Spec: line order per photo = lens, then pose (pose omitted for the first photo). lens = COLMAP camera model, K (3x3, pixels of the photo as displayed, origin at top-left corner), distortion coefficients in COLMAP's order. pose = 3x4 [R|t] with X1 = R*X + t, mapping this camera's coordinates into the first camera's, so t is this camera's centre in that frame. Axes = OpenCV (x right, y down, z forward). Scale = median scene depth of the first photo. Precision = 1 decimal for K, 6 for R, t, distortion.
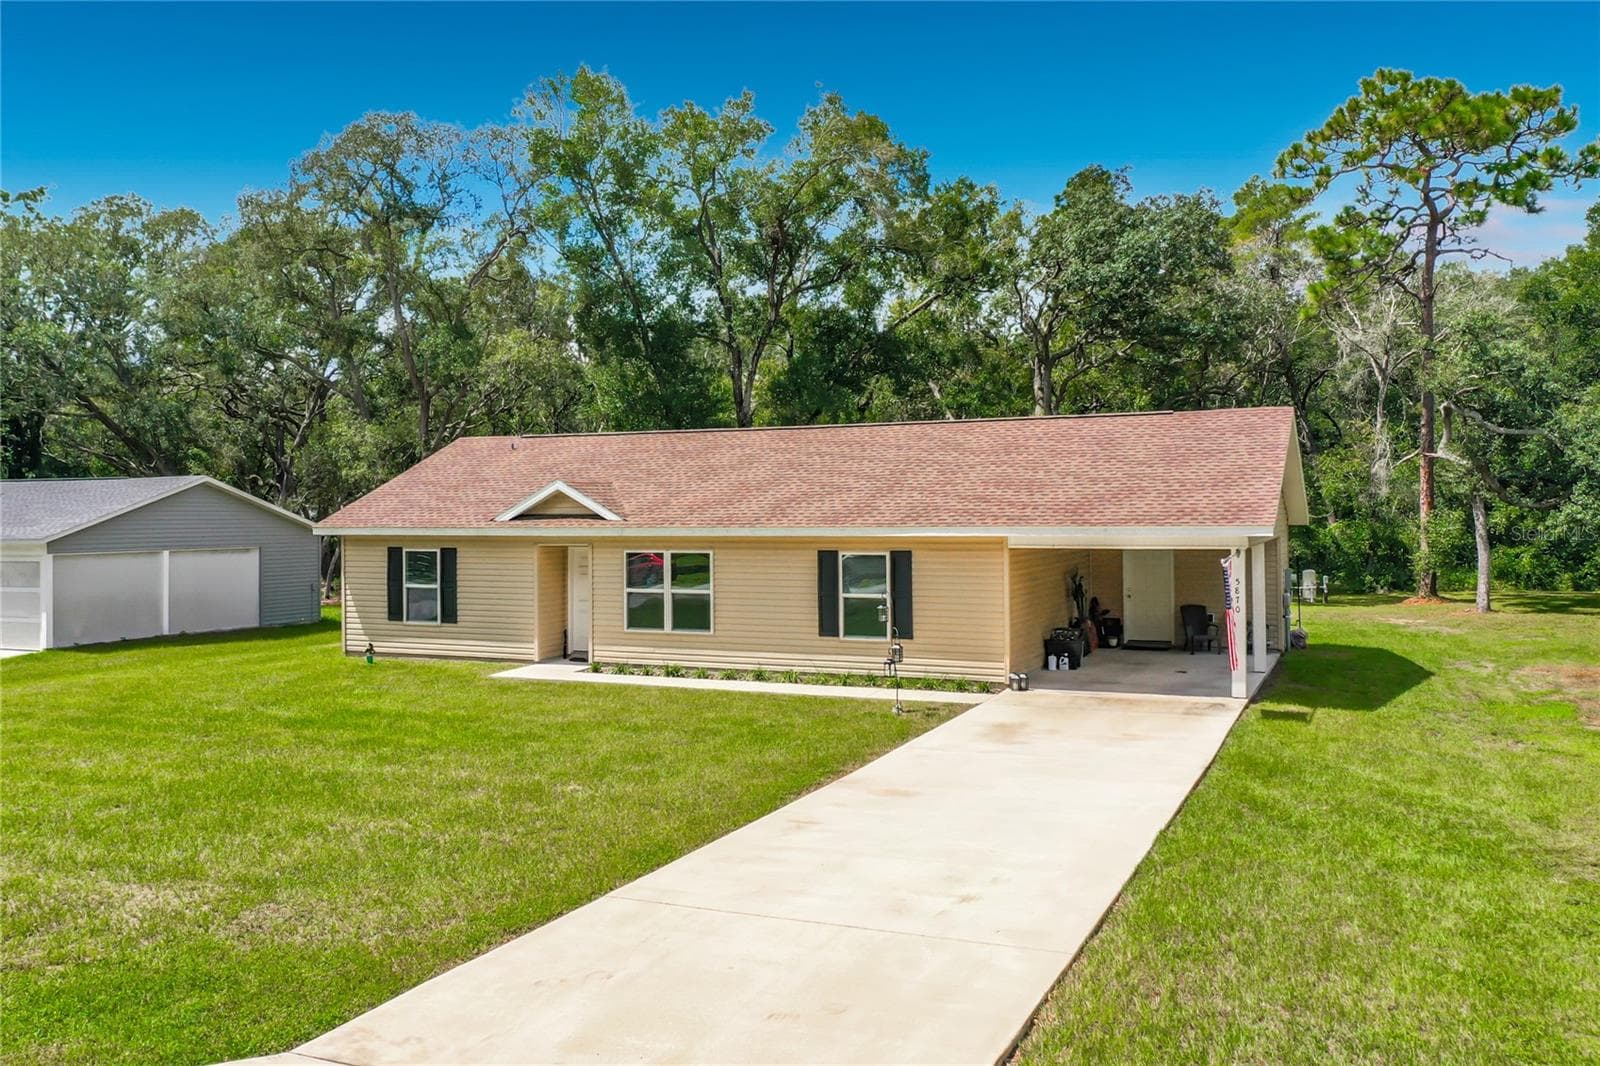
lens RADIAL K [[1292.5, 0, 790.3], [0, 1292.5, 502.0], [0, 0, 1]] dist [0.013102, 0.001537]
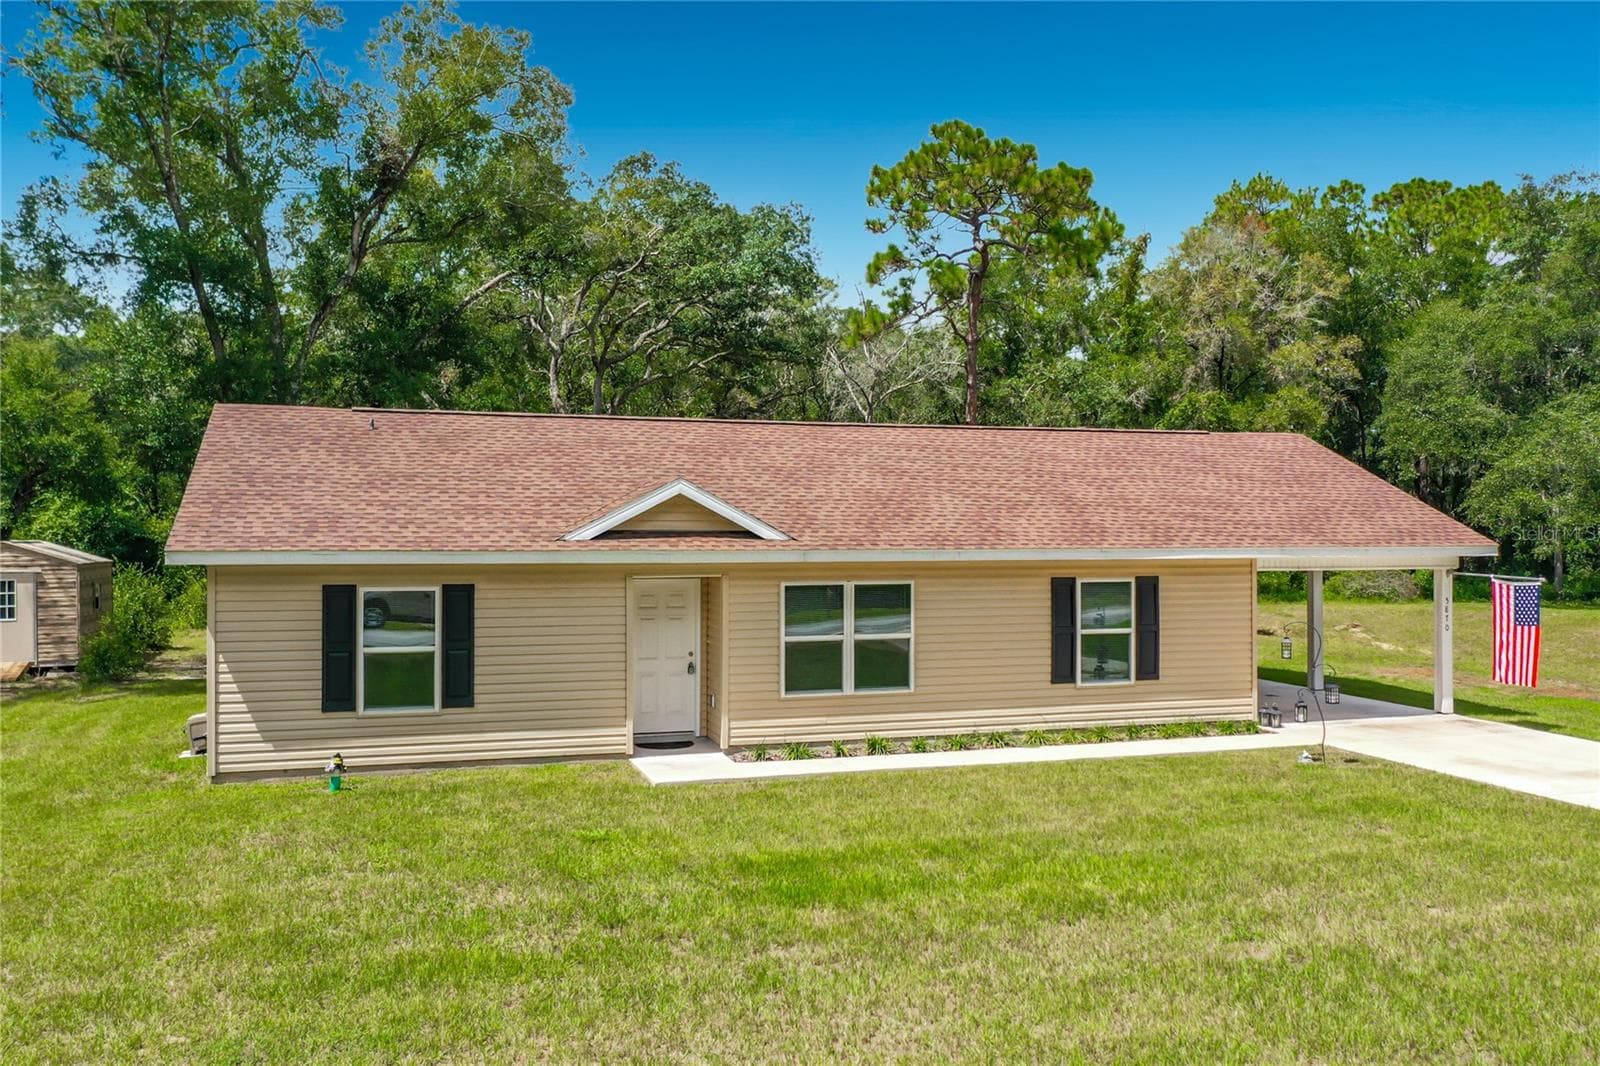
lens RADIAL K [[1331.8, 0, 824.0], [0, 1331.8, 536.2], [0, 0, 1]] dist [0.009286, -0.000447]
pose [[0.739469, 0.006711, 0.673157, -0.606445], [-0.008654, 0.999962, -0.000463, 0.012525], [-0.673135, -0.005483, 0.739499, 0.453867]]
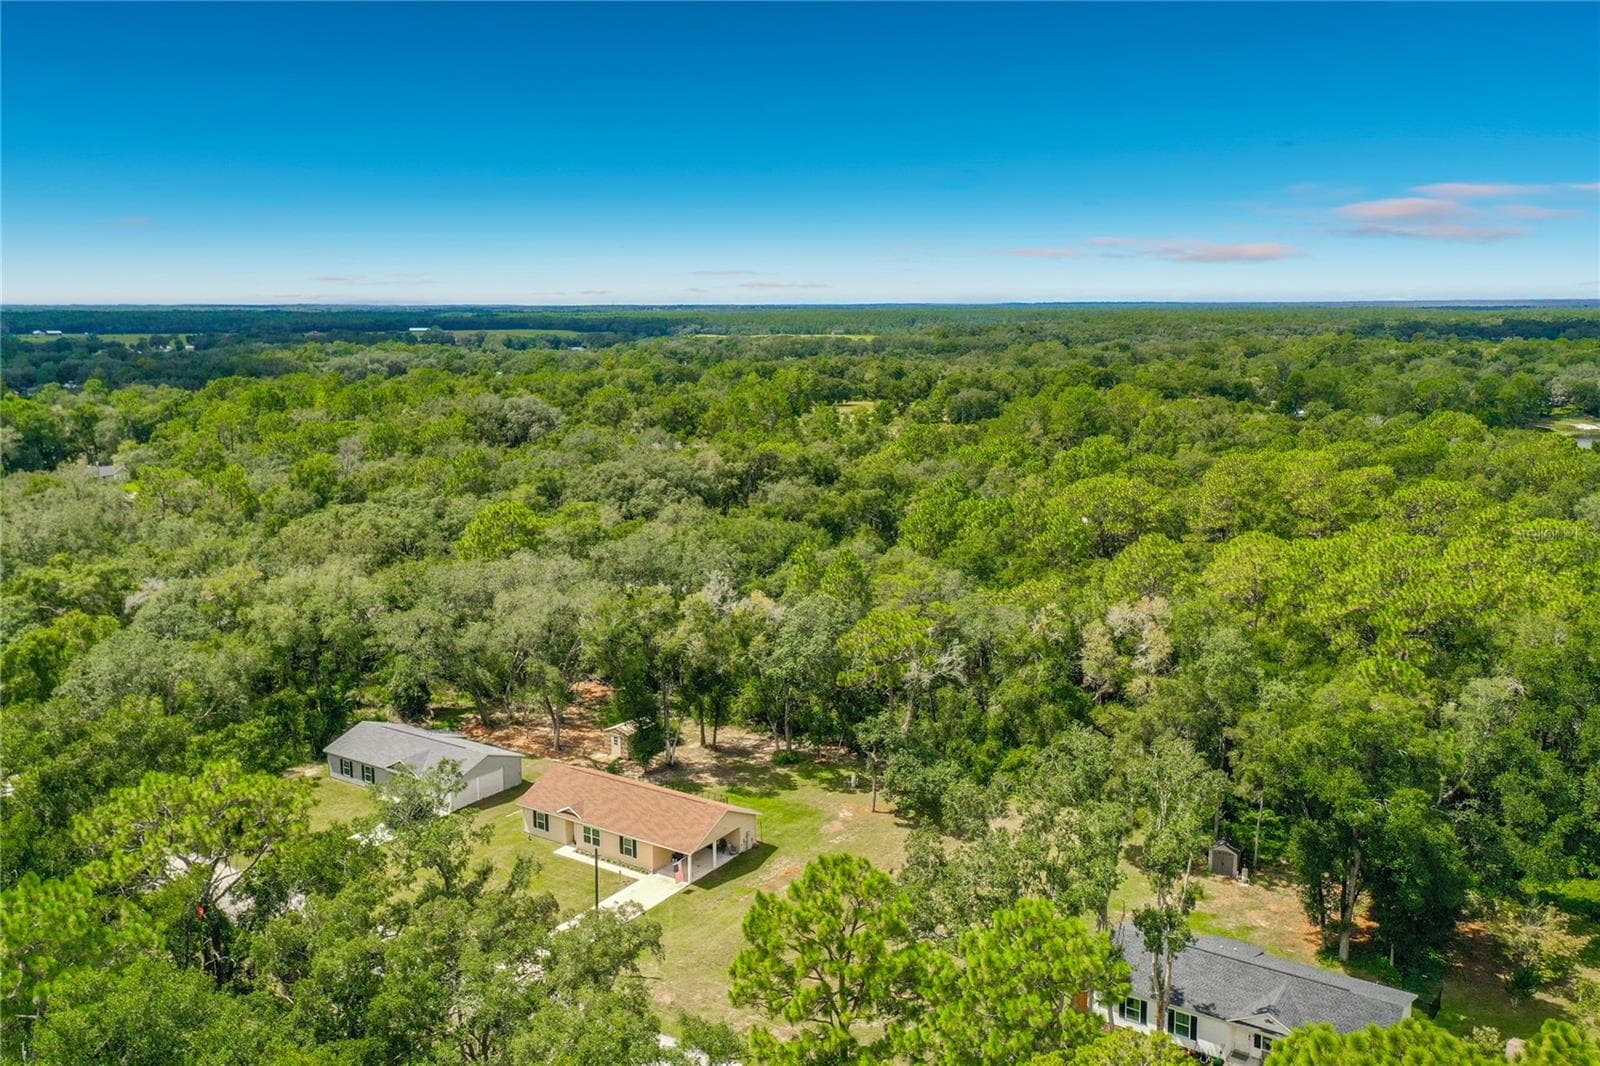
lens RADIAL K [[1292.5, 0, 790.3], [0, 1292.5, 502.0], [0, 0, 1]] dist [0.013102, 0.001537]
pose [[0.986480, 0.031535, -0.160817, 1.241406], [-0.006383, 0.987960, 0.154576, -1.736441], [0.163755, -0.151460, 0.974805, -3.006069]]
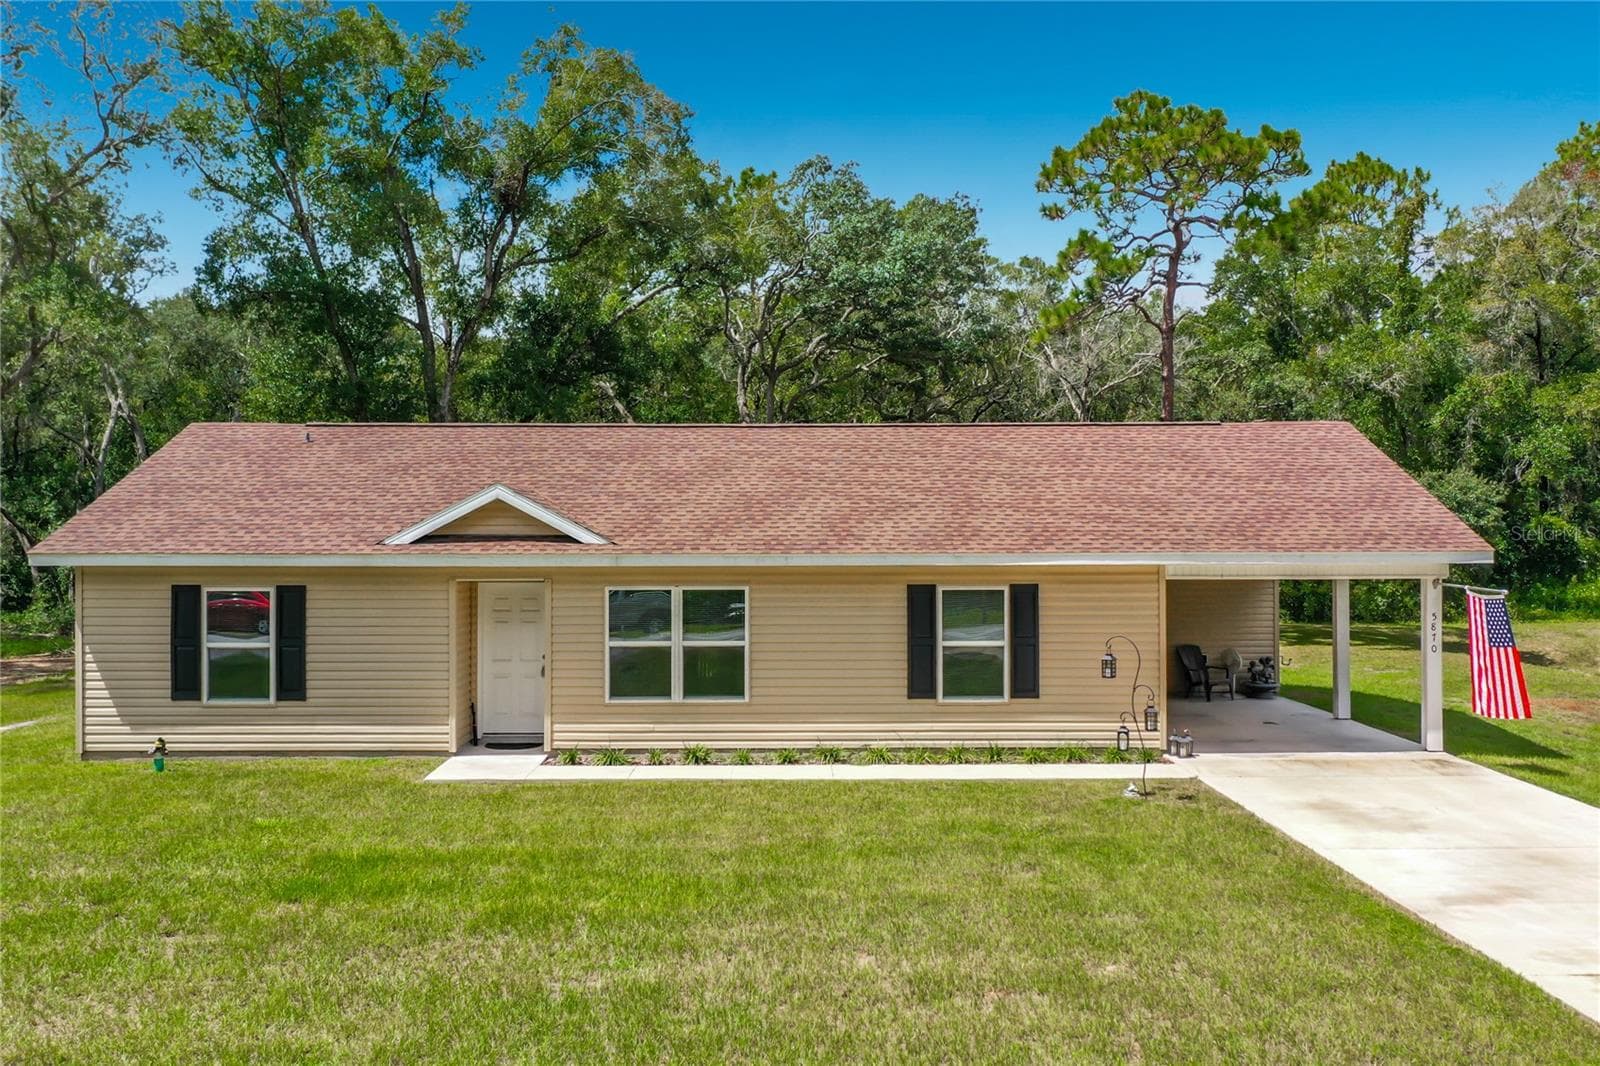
lens RADIAL K [[1364.0, 0, 801.3], [0, 1364.0, 548.4], [0, 0, 1]] dist [0.011584, -0.000859]
pose [[0.909357, 0.004643, 0.415991, -0.343398], [-0.007467, 0.999959, 0.005161, 0.012132], [-0.415950, -0.007799, 0.909354, 0.288318]]
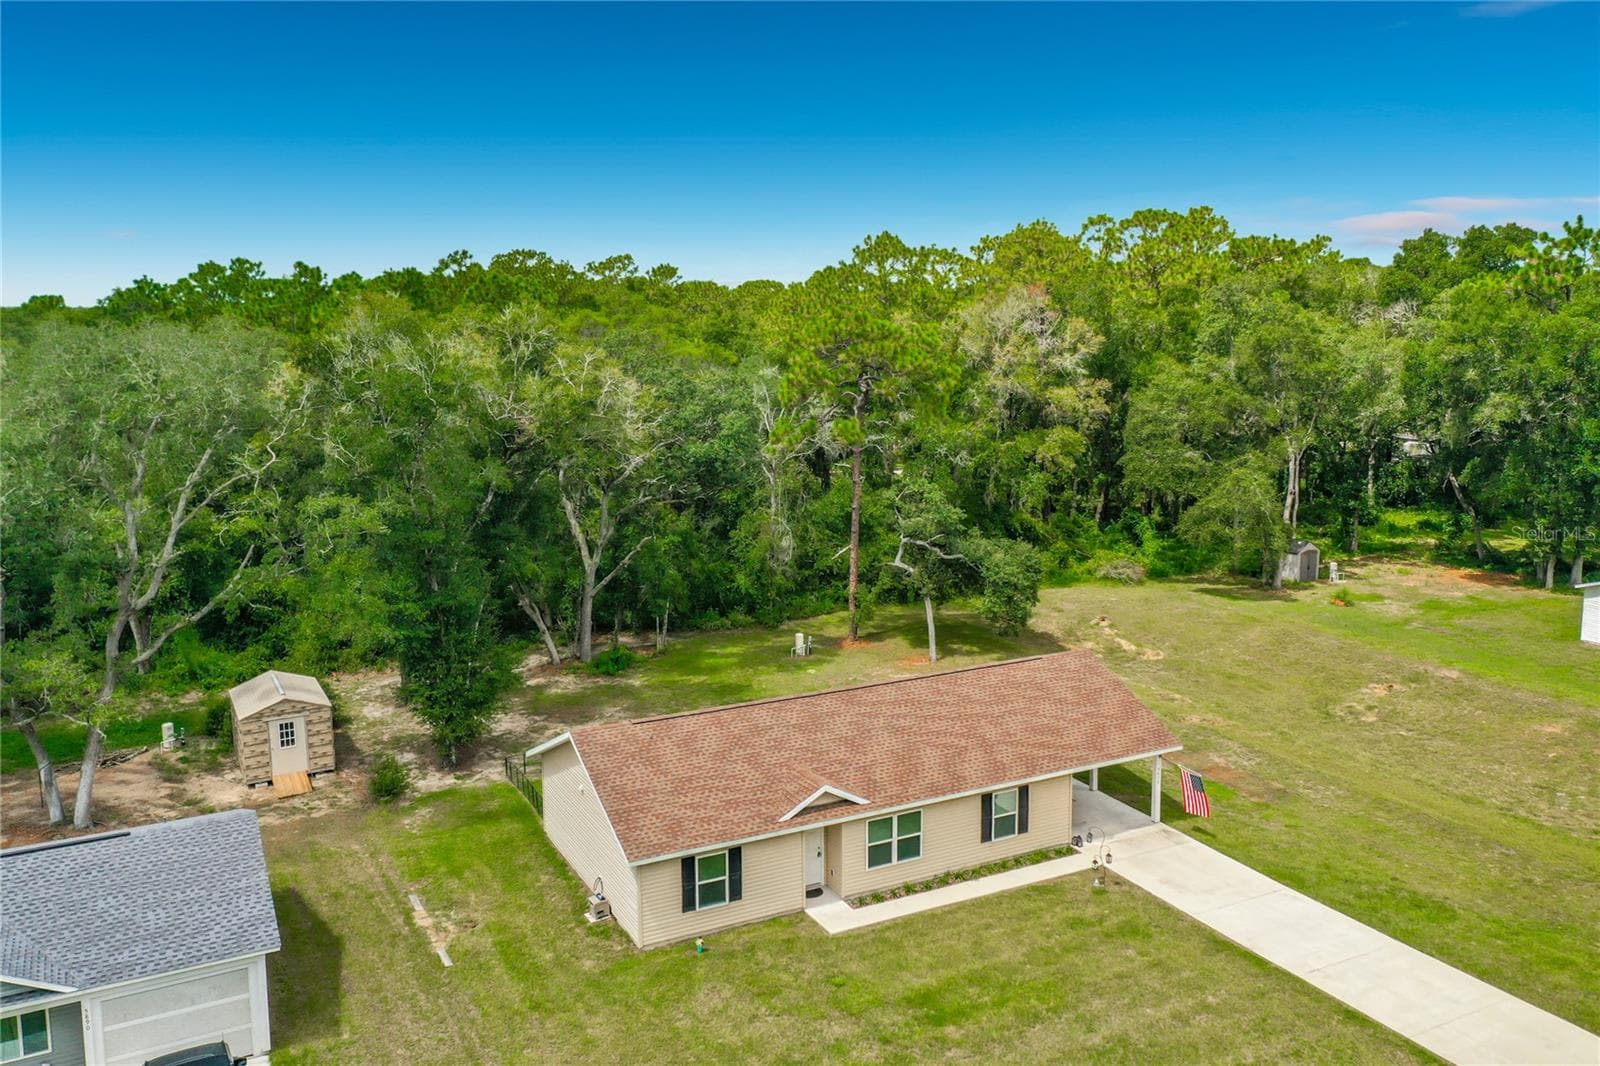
lens RADIAL K [[1292.5, 0, 790.3], [0, 1292.5, 502.0], [0, 0, 1]] dist [0.013102, 0.001537]
pose [[0.627885, -0.112717, 0.770100, -1.327640], [0.001769, 0.989662, 0.143411, -0.556646], [-0.778304, -0.088683, 0.621594, 0.160580]]
